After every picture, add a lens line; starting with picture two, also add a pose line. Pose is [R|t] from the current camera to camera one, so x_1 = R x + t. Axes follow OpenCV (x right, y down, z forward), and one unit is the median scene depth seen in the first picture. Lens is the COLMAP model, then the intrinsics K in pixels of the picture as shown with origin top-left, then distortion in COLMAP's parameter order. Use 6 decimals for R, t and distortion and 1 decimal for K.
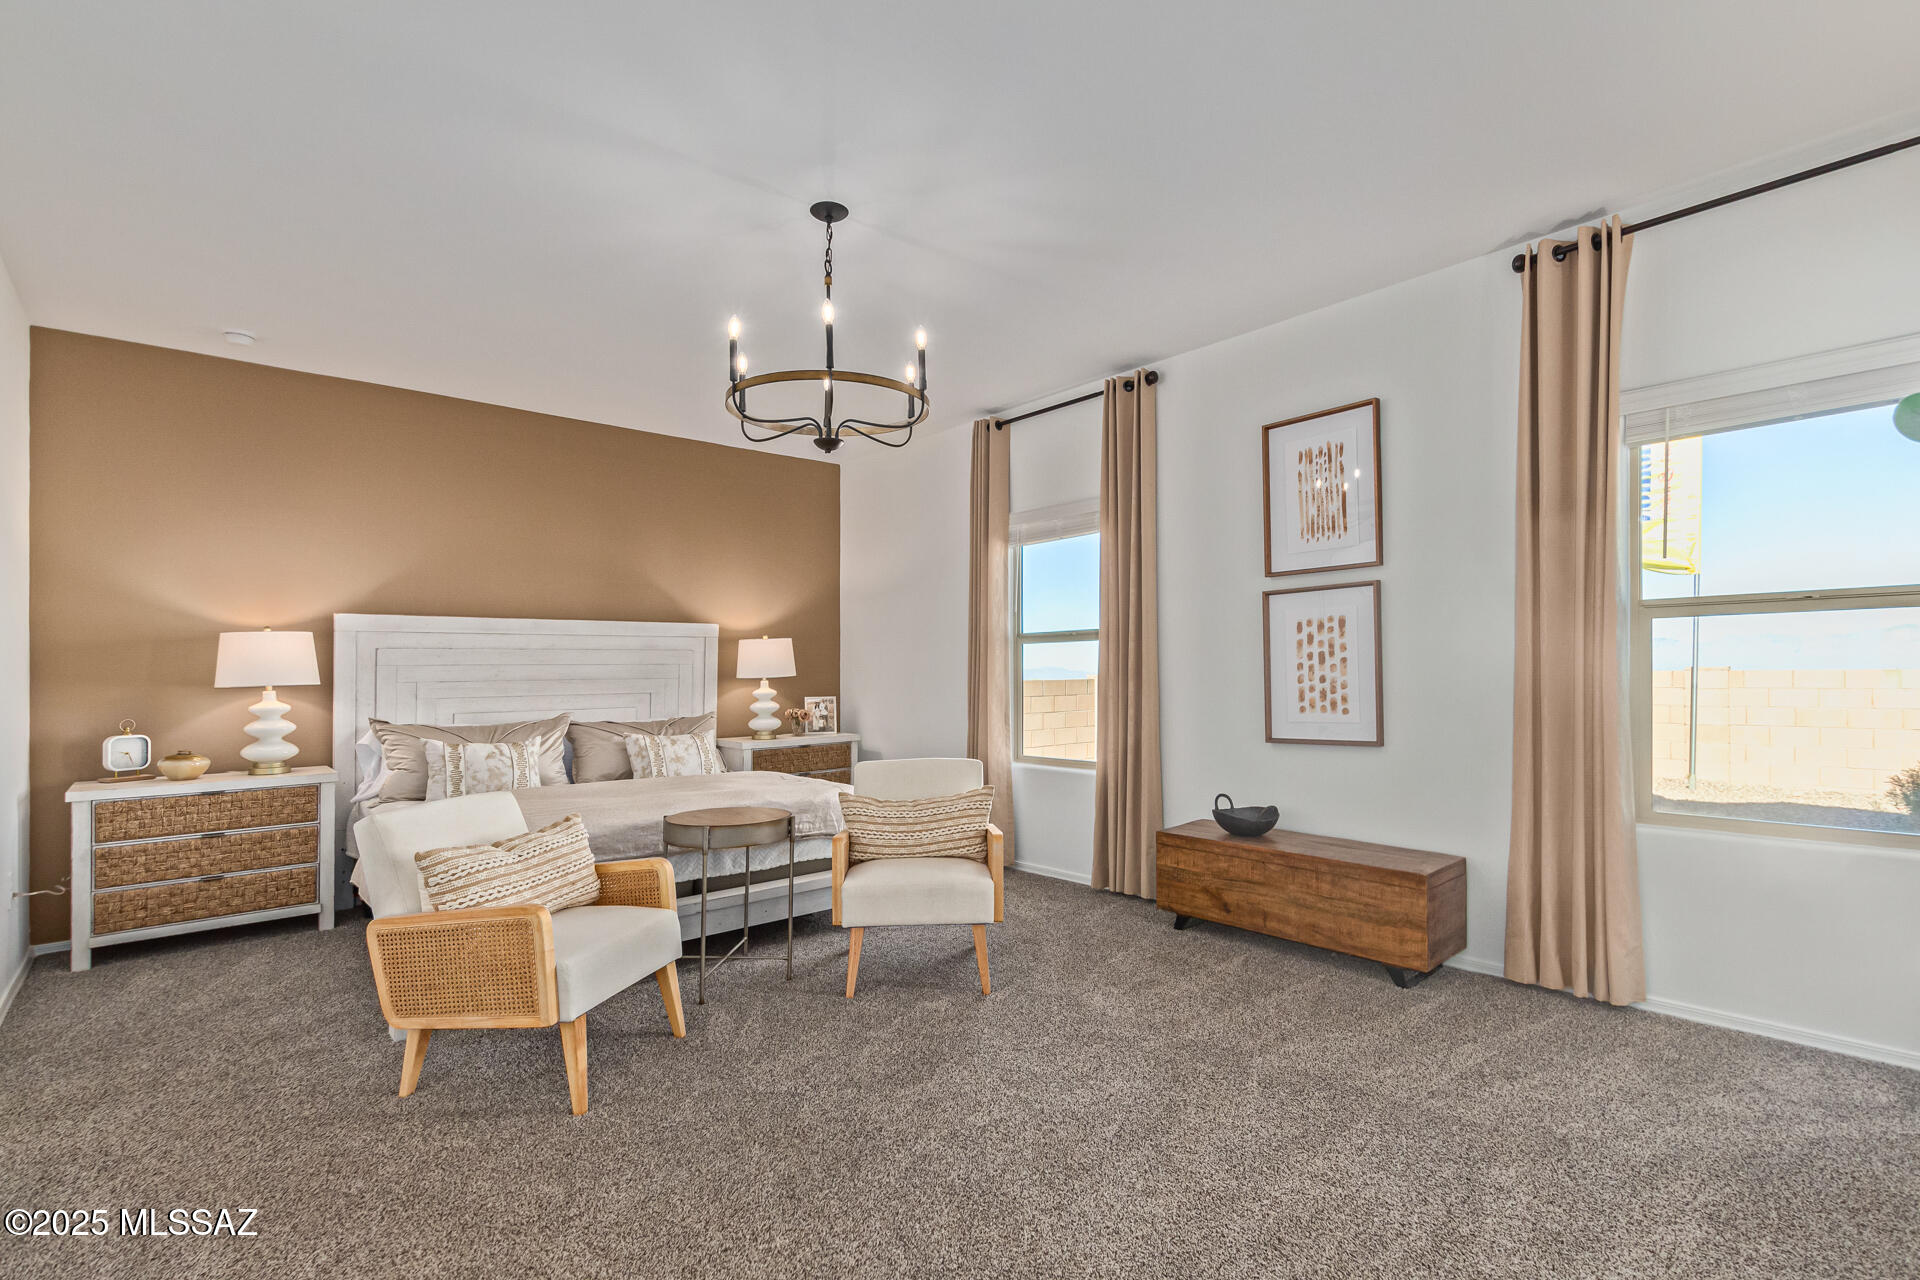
lens RADIAL K [[875.5, 0, 926.8], [0, 875.5, 676.8], [0, 0, 1]] dist [0.017016, 0.000761]
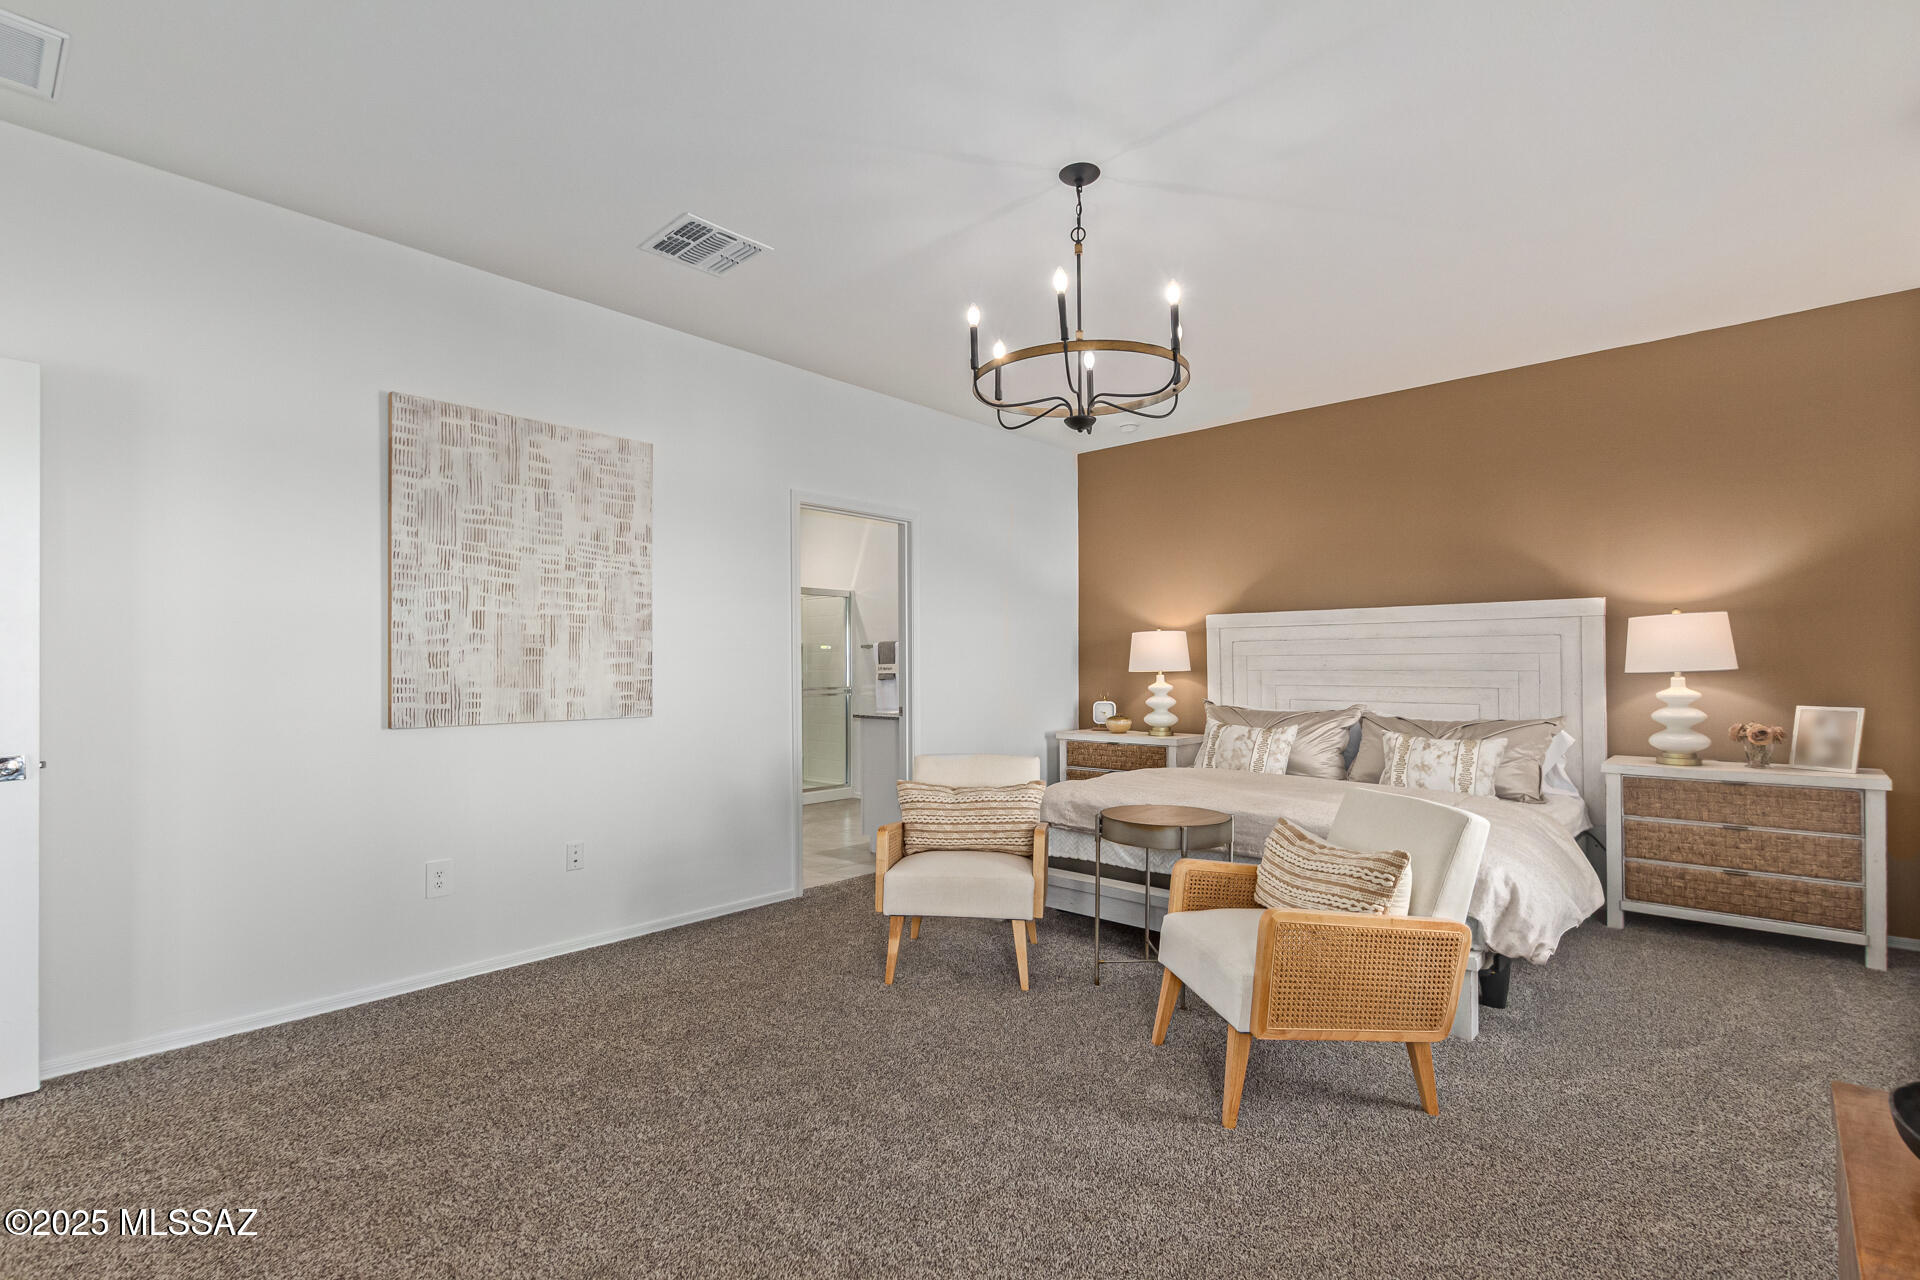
lens RADIAL K [[875.5, 0, 966.5], [0, 875.5, 652.9], [0, 0, 1]] dist [0.017016, 0.000761]
pose [[0.143535, -0.004898, -0.989633, 0.513214], [-0.006413, 0.999962, -0.005879, -0.007672], [0.989624, 0.007190, 0.143498, 0.479816]]
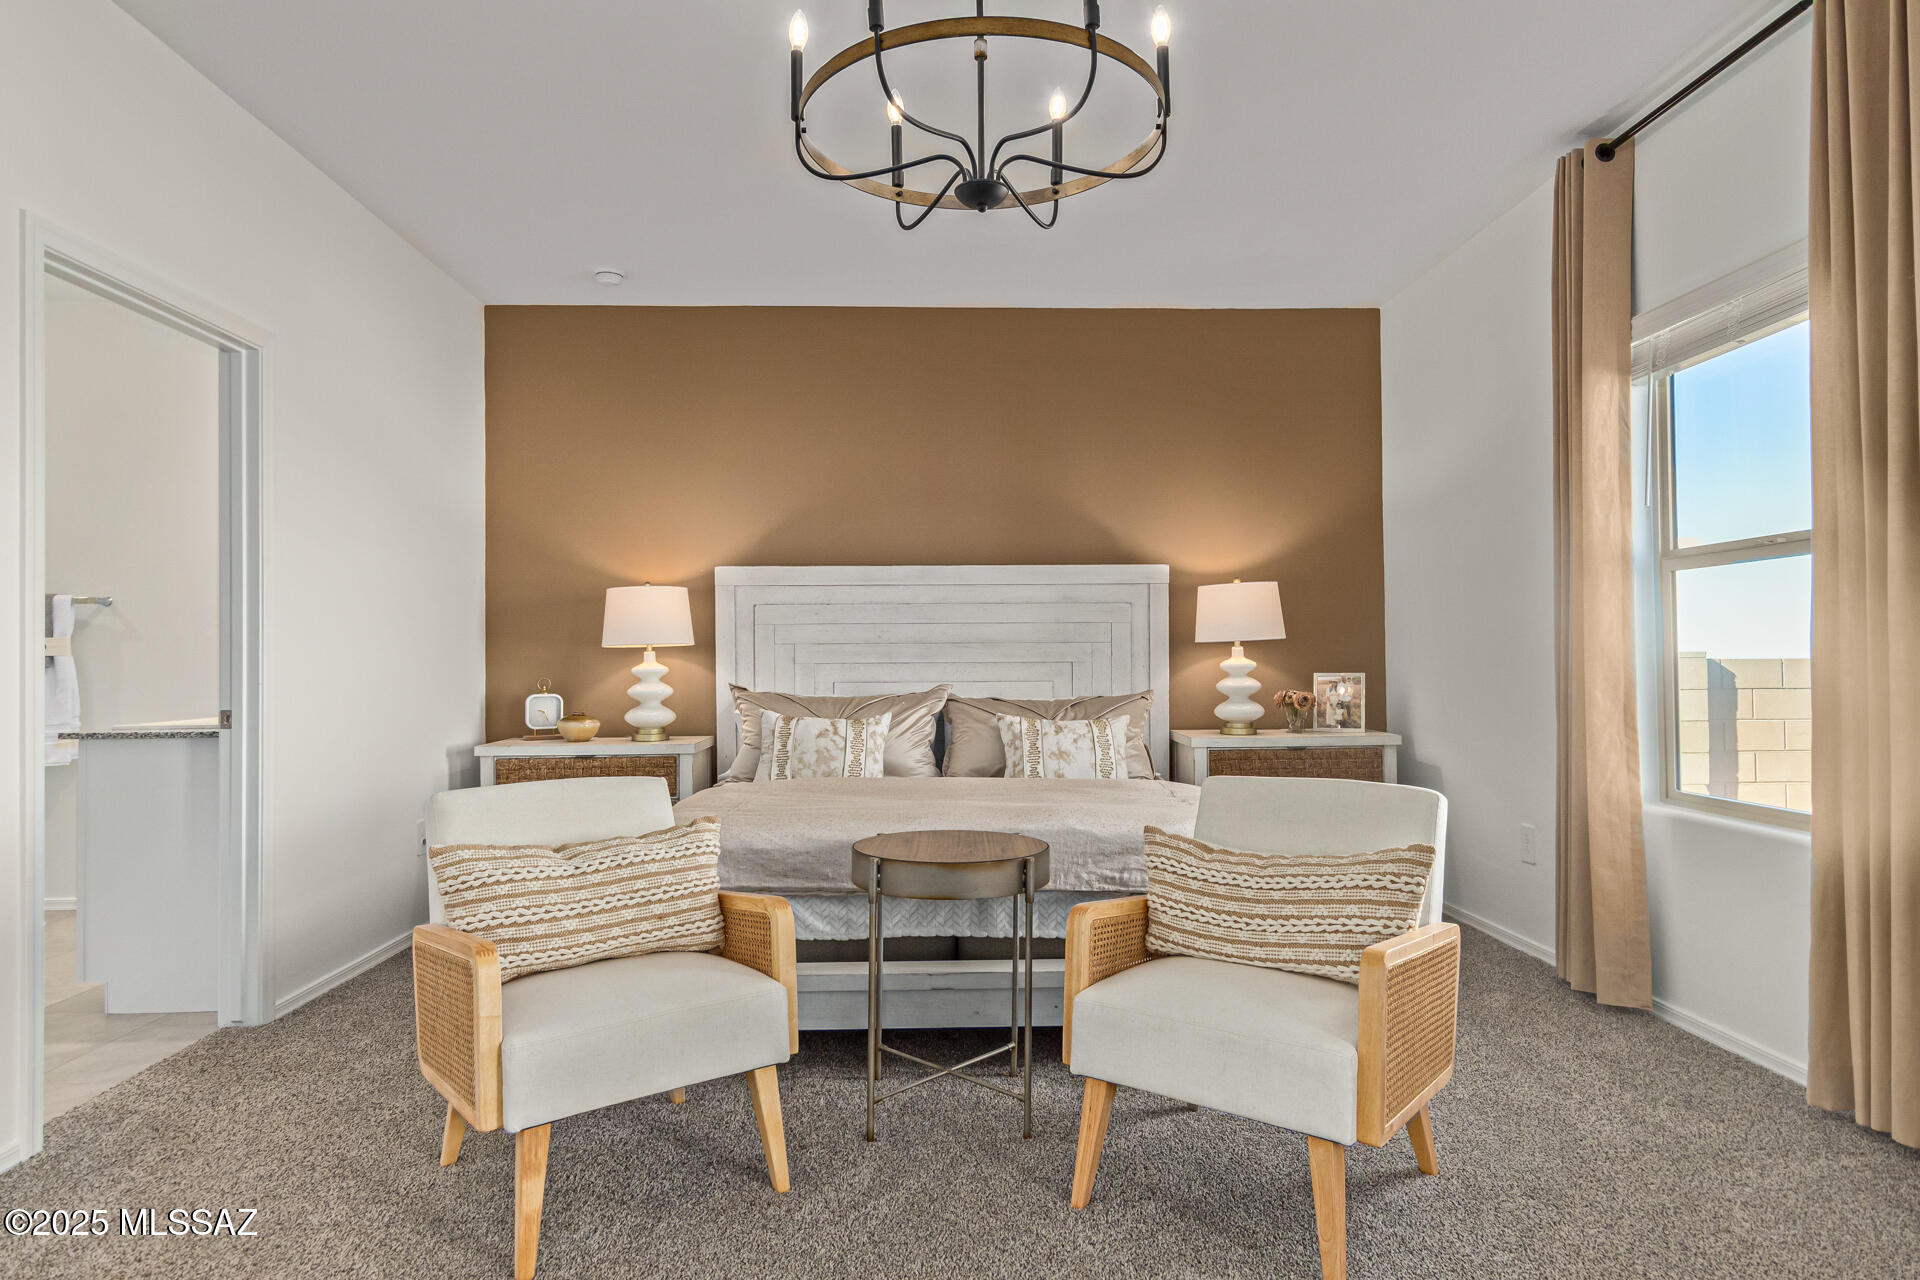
lens RADIAL K [[1066.8, 0, 949.4], [0, 1066.8, 628.7], [0, 0, 1]] dist [0.004055, 0.006095]
pose [[0.788511, -0.010518, -0.614931, 0.180623], [-0.007271, 0.999624, -0.026421, 0.018037], [0.614978, 0.025305, 0.788138, 0.291449]]
